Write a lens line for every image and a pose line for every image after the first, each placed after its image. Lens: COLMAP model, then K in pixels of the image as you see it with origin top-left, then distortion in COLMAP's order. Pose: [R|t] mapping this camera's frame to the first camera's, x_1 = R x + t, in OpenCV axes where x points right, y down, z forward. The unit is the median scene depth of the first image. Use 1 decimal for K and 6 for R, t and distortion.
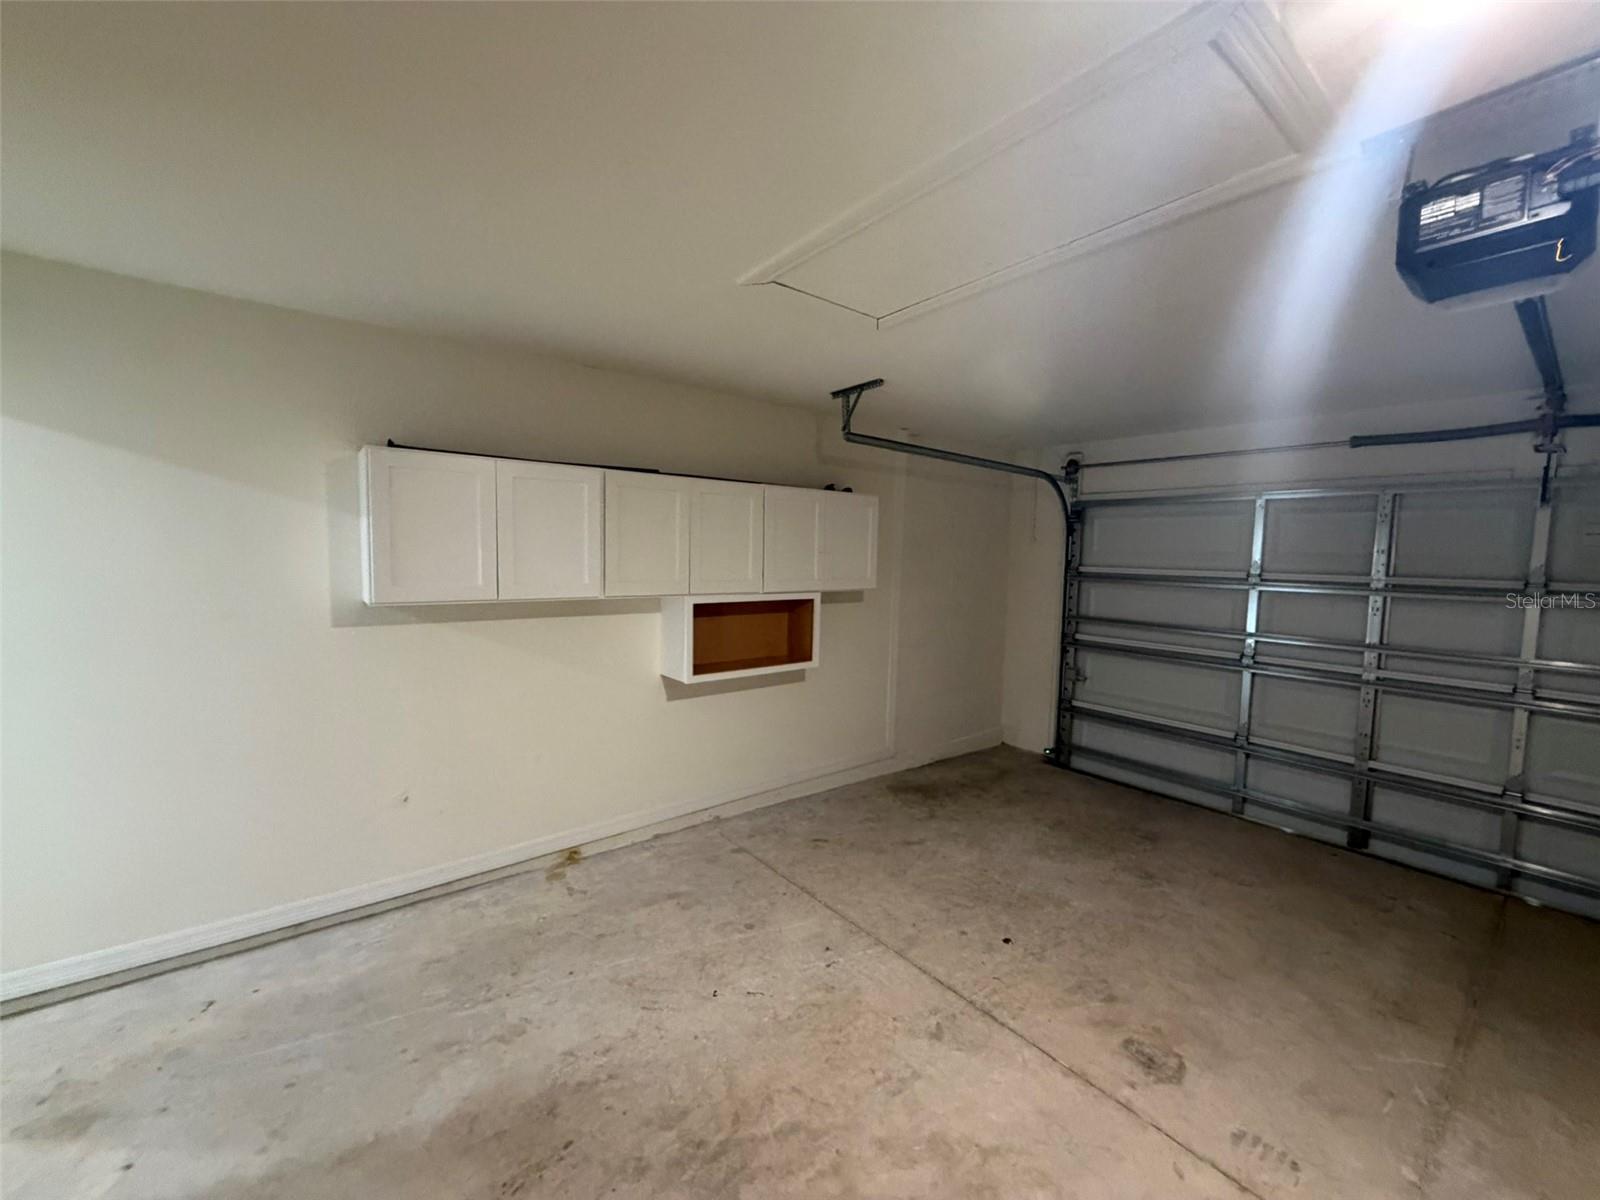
lens RADIAL K [[641.3, 0, 799.5], [0, 641.3, 602.5], [0, 0, 1]] dist [-0.000527, -0.000048]
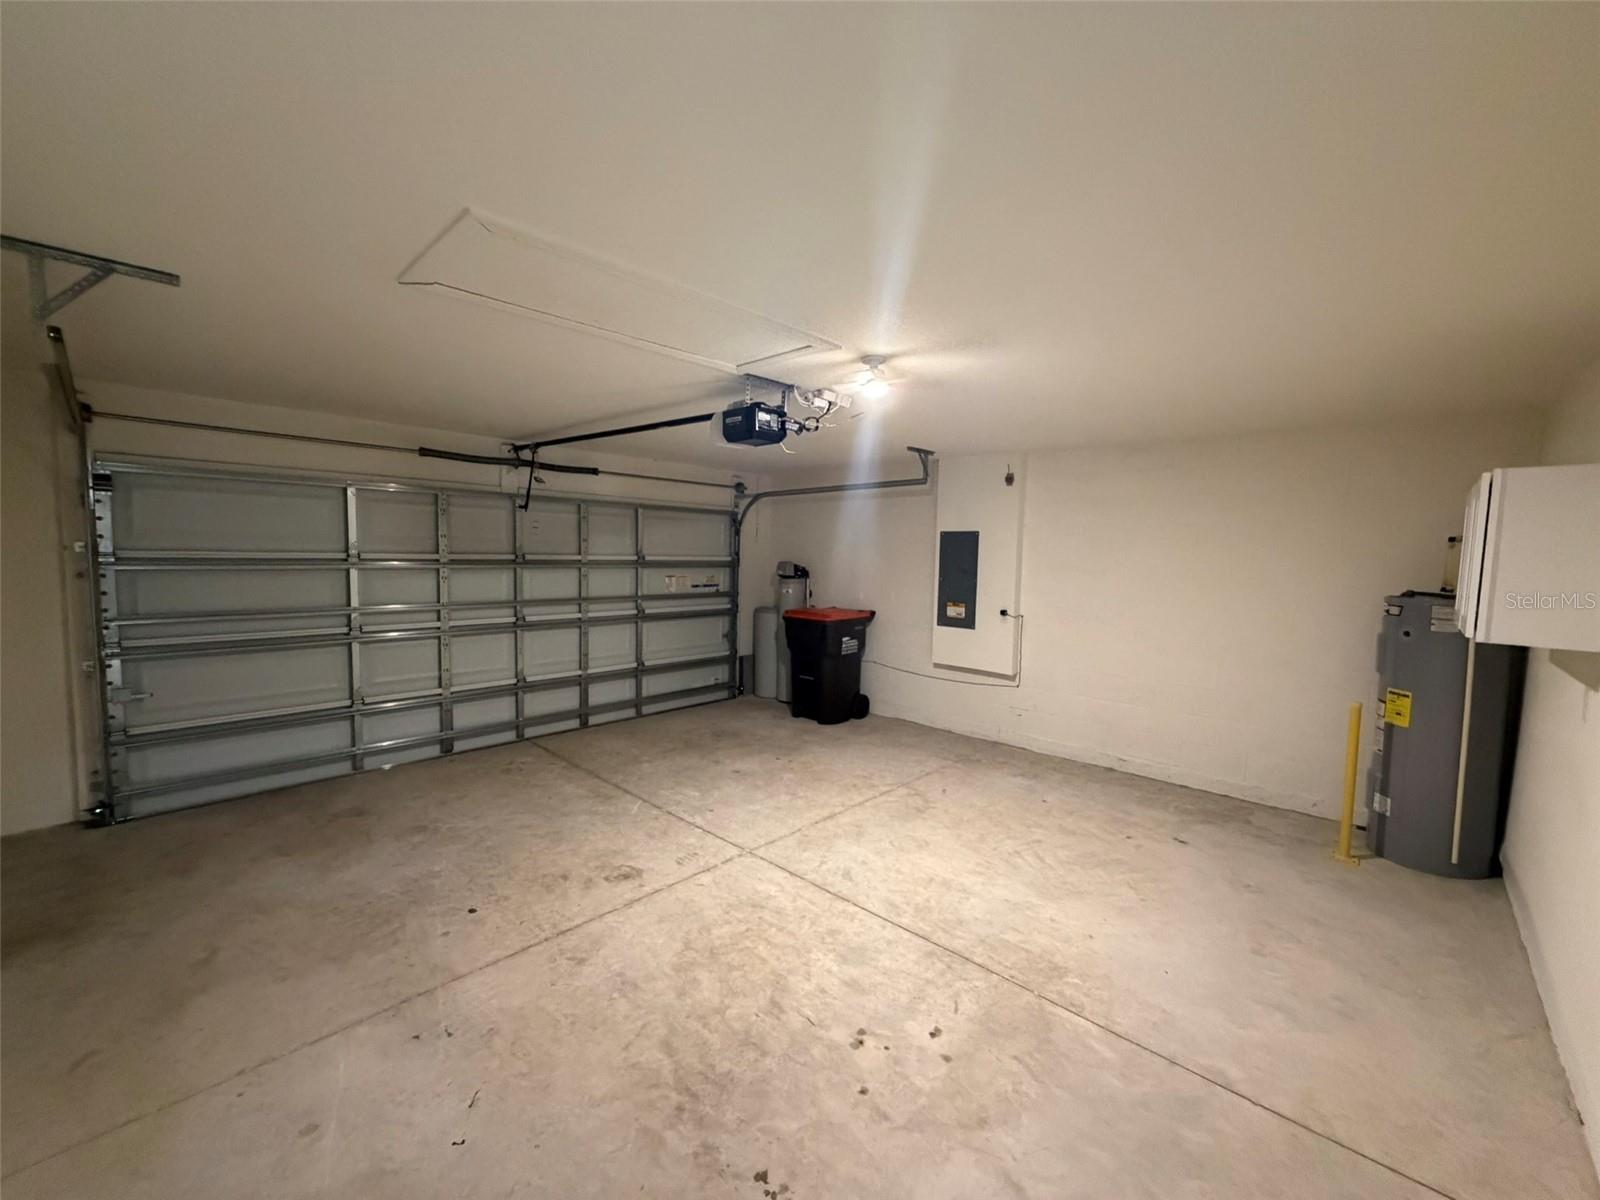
lens RADIAL K [[641.3, 0, 801.3], [0, 641.3, 597.3], [0, 0, 1]] dist [-0.000527, -0.000048]
pose [[-0.145421, -0.098942, 0.984410, -0.733817], [0.050979, 0.992916, 0.107327, -0.072701], [-0.988056, 0.065792, -0.139347, 0.563500]]
